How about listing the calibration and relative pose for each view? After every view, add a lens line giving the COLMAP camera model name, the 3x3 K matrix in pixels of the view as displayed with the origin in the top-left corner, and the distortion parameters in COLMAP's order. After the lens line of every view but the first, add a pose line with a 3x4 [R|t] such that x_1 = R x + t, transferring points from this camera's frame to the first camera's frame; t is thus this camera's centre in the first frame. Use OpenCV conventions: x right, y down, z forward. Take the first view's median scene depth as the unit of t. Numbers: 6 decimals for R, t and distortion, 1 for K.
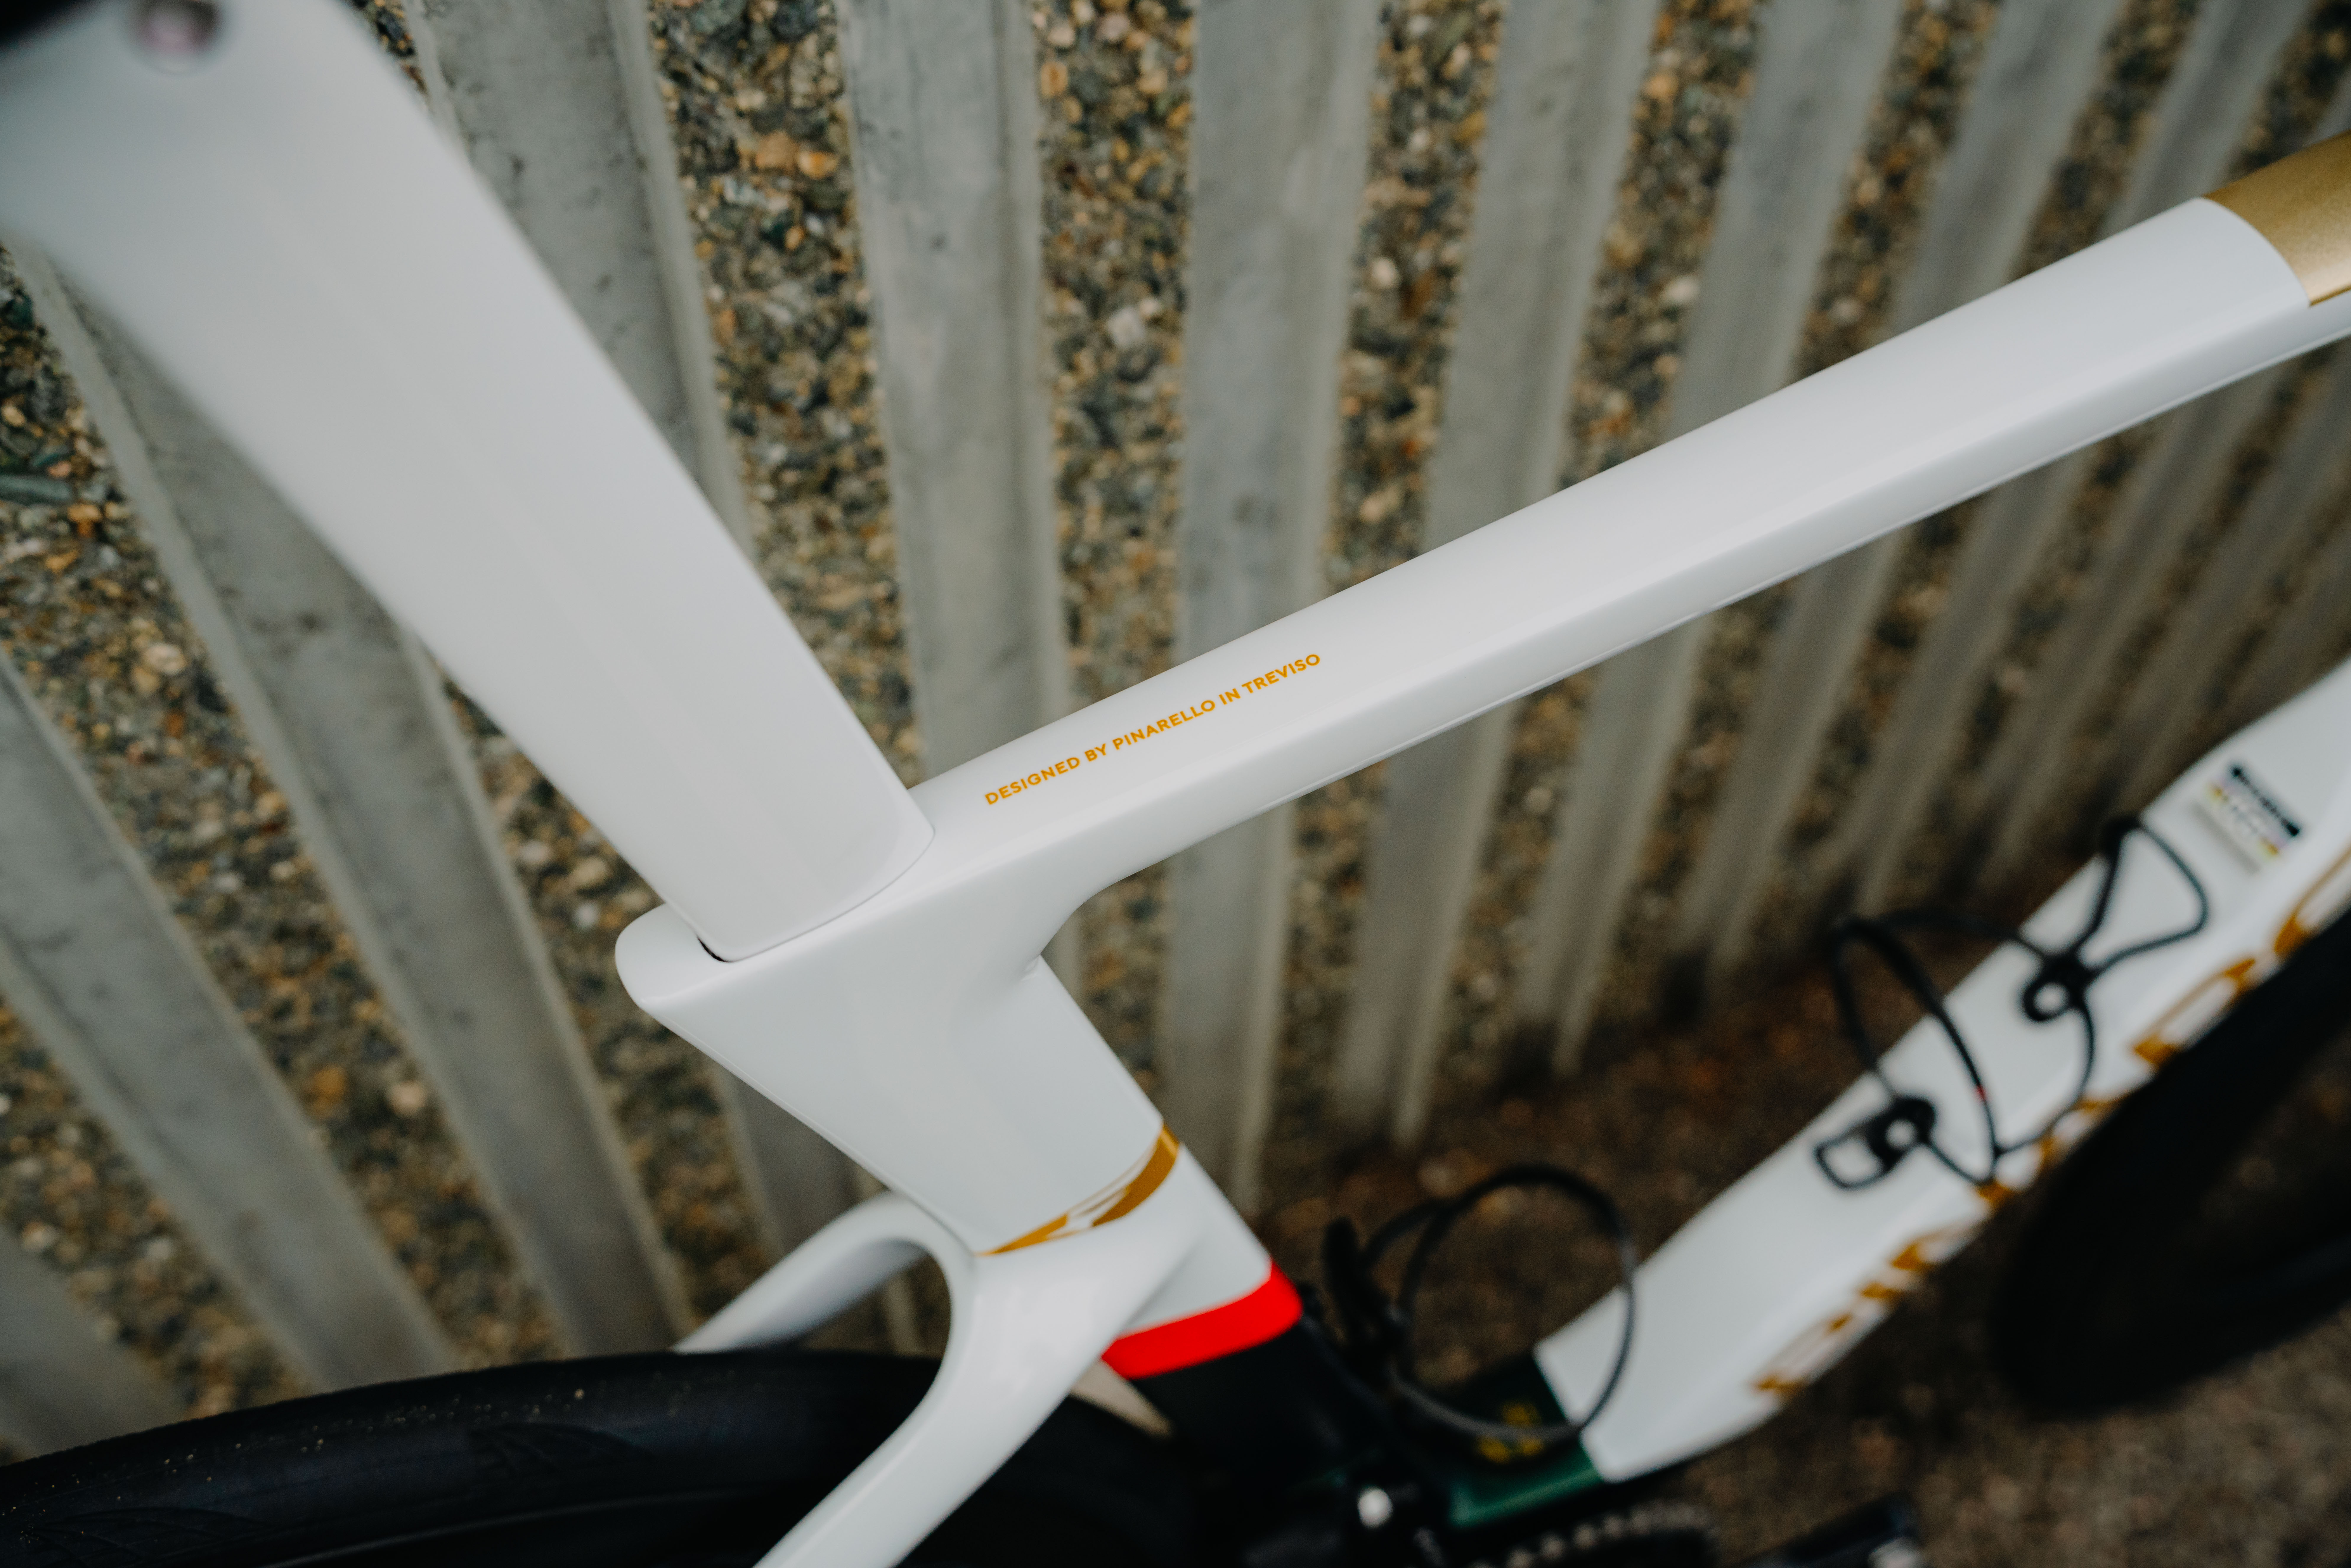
lens RADIAL K [[2320.7, 0, 1175.5], [0, 2320.7, 784.0], [0, 0, 1]] dist [-0.103145, 0.204368]
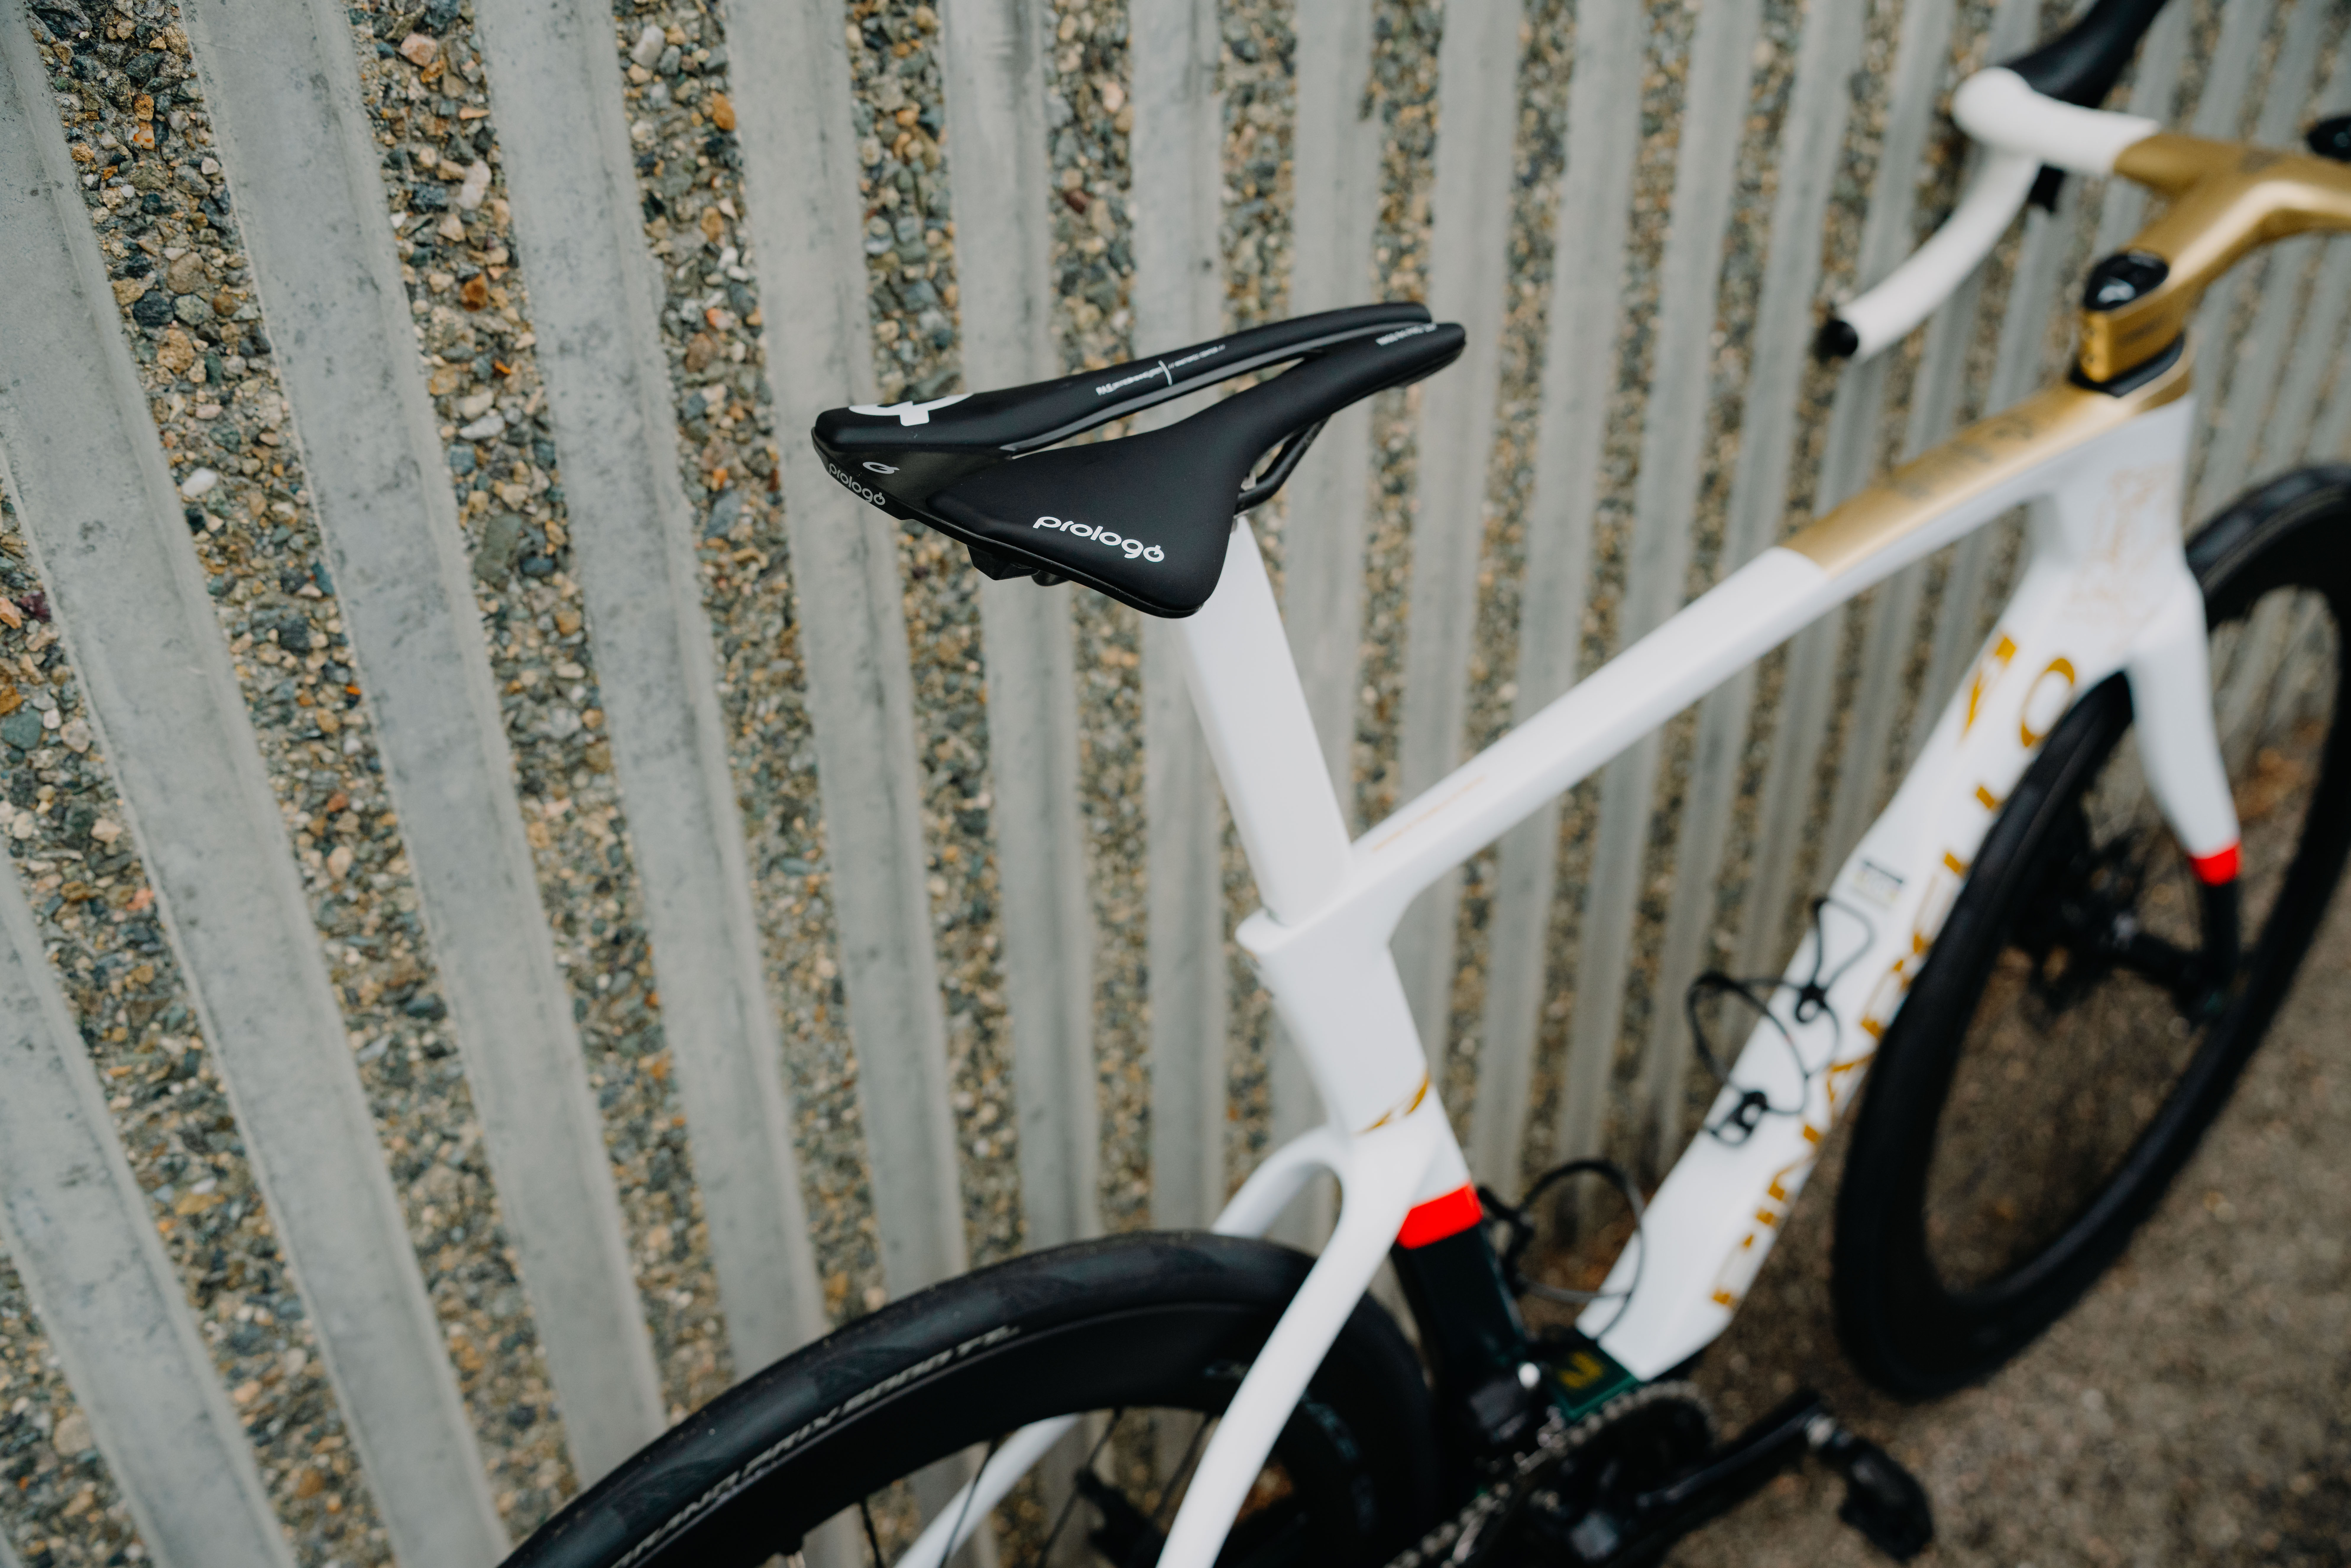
lens RADIAL K [[2320.7, 0, 1175.5], [0, 2320.7, 784.0], [0, 0, 1]] dist [-0.103145, 0.204368]
pose [[0.969160, -0.169917, 0.178485, -0.403491], [0.214557, 0.938079, -0.271980, 0.318384], [-0.121219, 0.301887, 0.945606, -0.723540]]
